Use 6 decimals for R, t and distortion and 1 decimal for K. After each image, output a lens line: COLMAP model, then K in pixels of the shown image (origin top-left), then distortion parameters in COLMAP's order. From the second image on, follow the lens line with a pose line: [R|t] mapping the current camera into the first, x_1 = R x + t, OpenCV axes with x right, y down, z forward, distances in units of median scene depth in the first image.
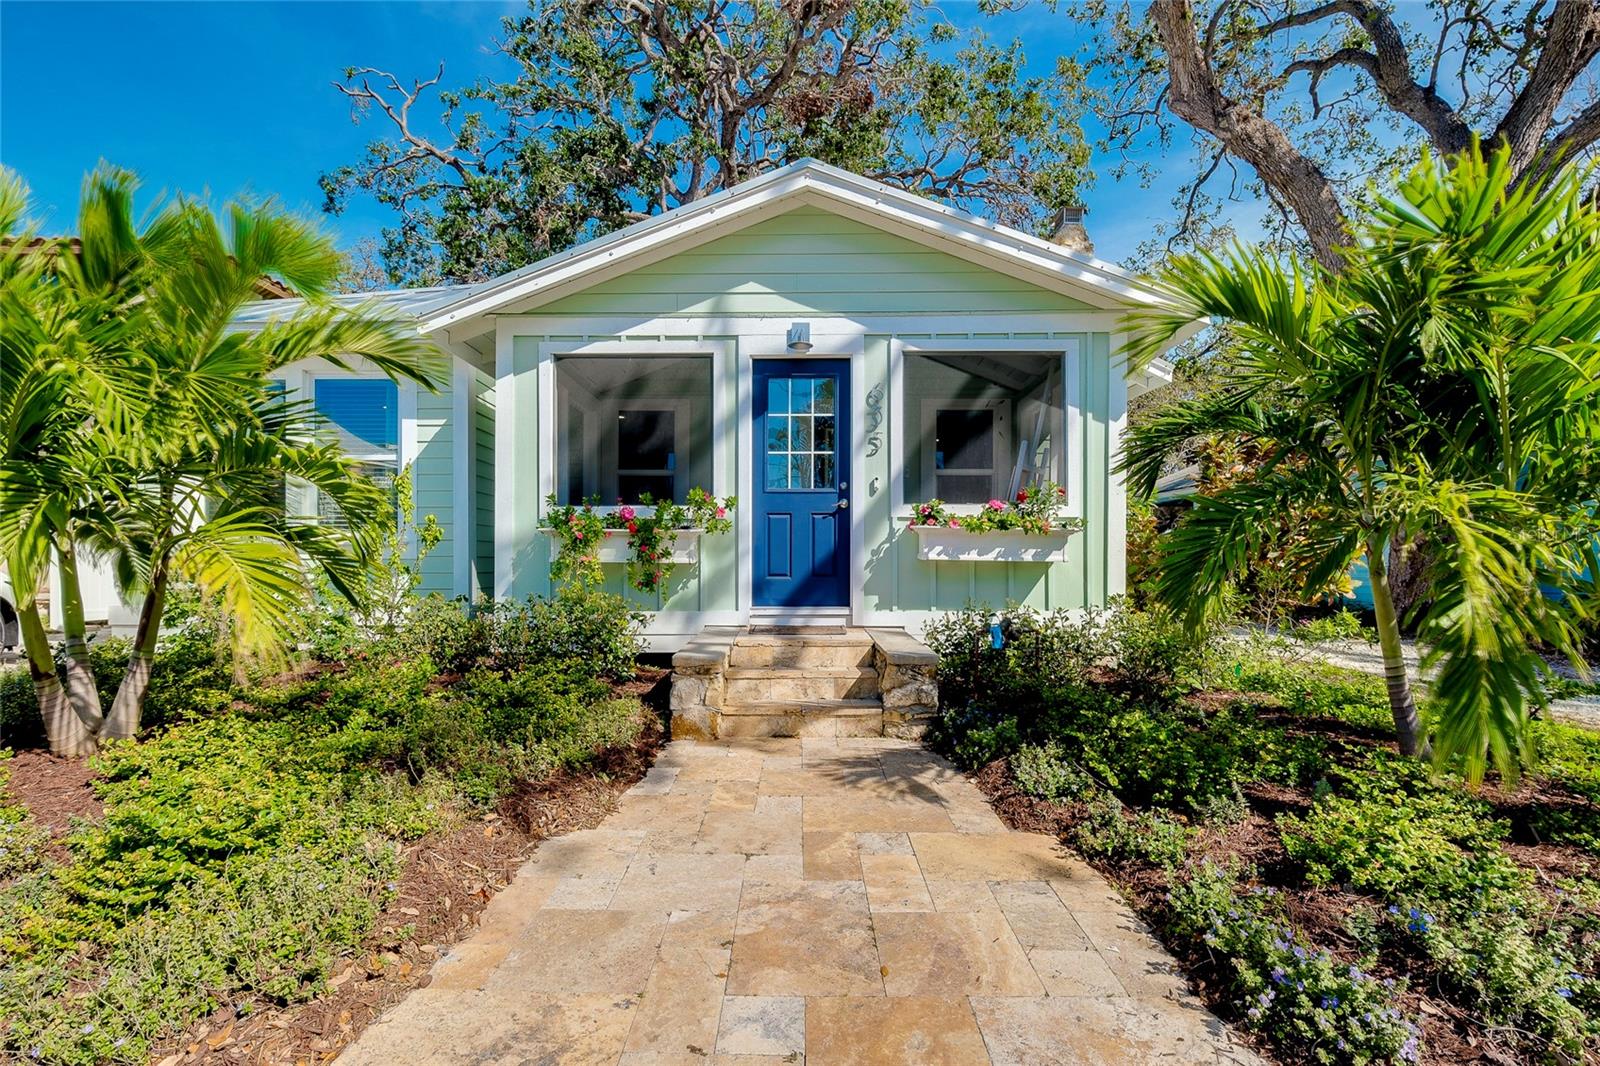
lens RADIAL K [[689.7, 0, 791.0], [0, 689.7, 560.9], [0, 0, 1]] dist [-0.001911, -0.000445]
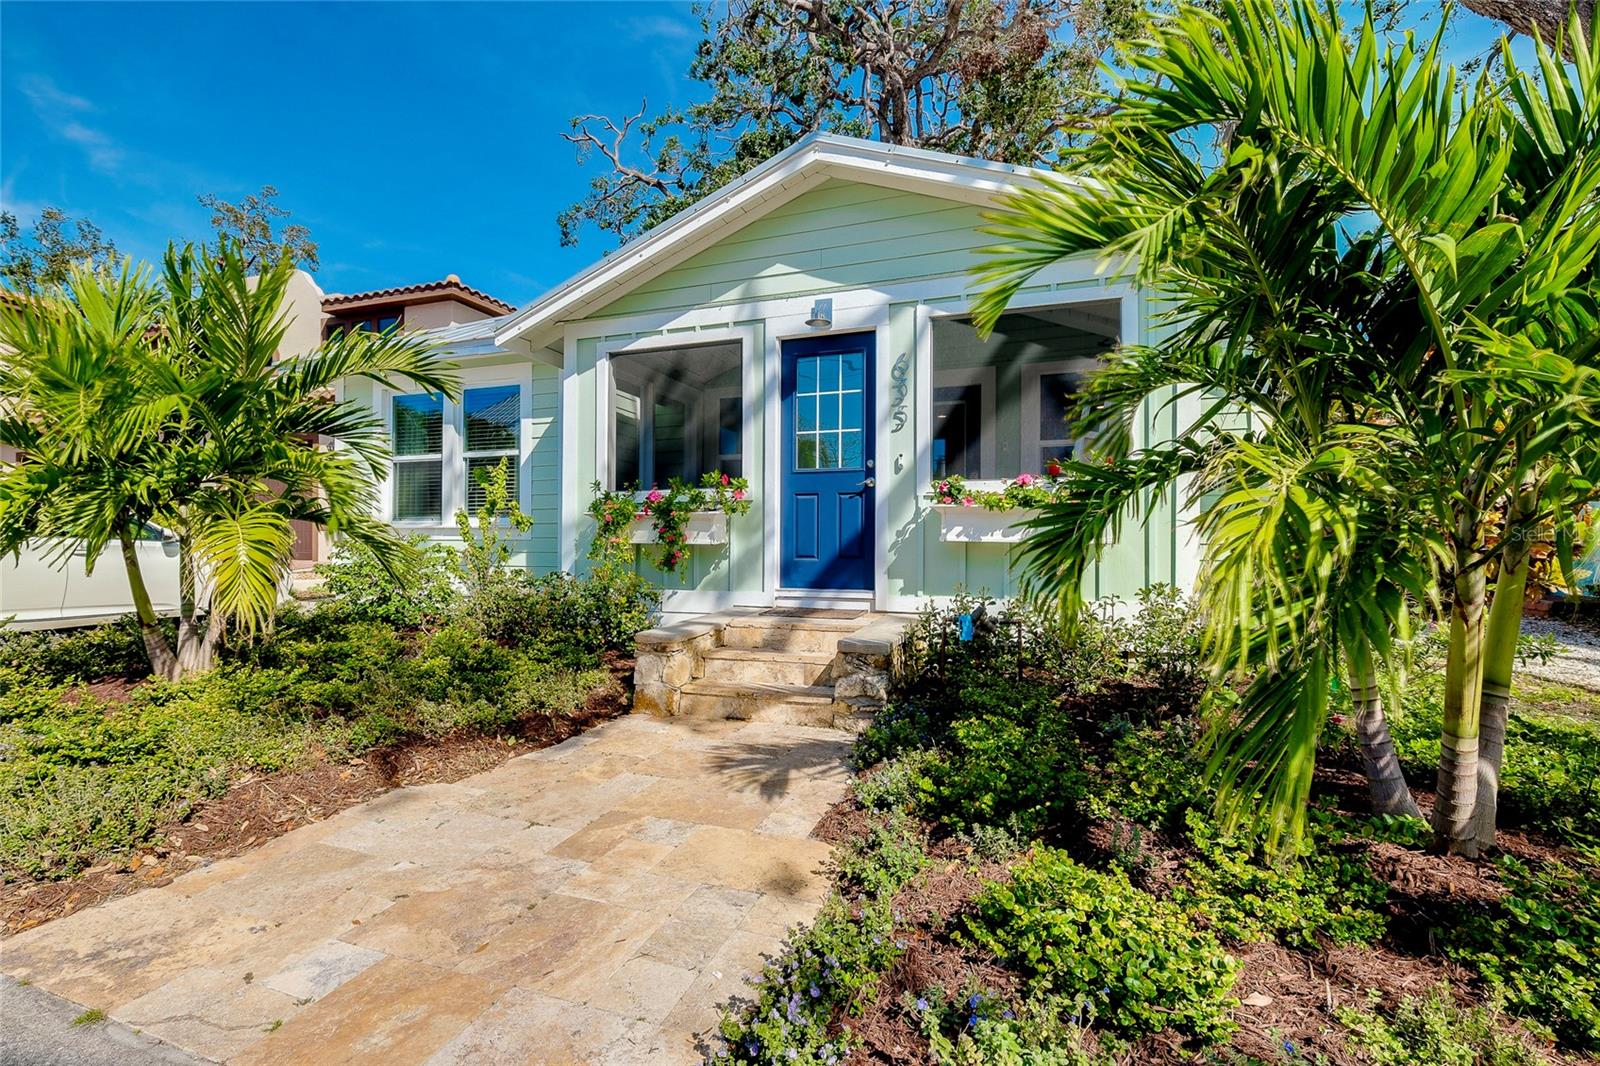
lens RADIAL K [[695.4, 0, 800.0], [0, 695.4, 533.0], [0, 0, 1]] dist [-0.001727, -0.000155]
pose [[0.946408, -0.001942, -0.322968, 0.299655], [-0.002296, 0.999916, -0.012739, -0.000413], [0.322966, 0.012797, 0.946324, 0.058766]]
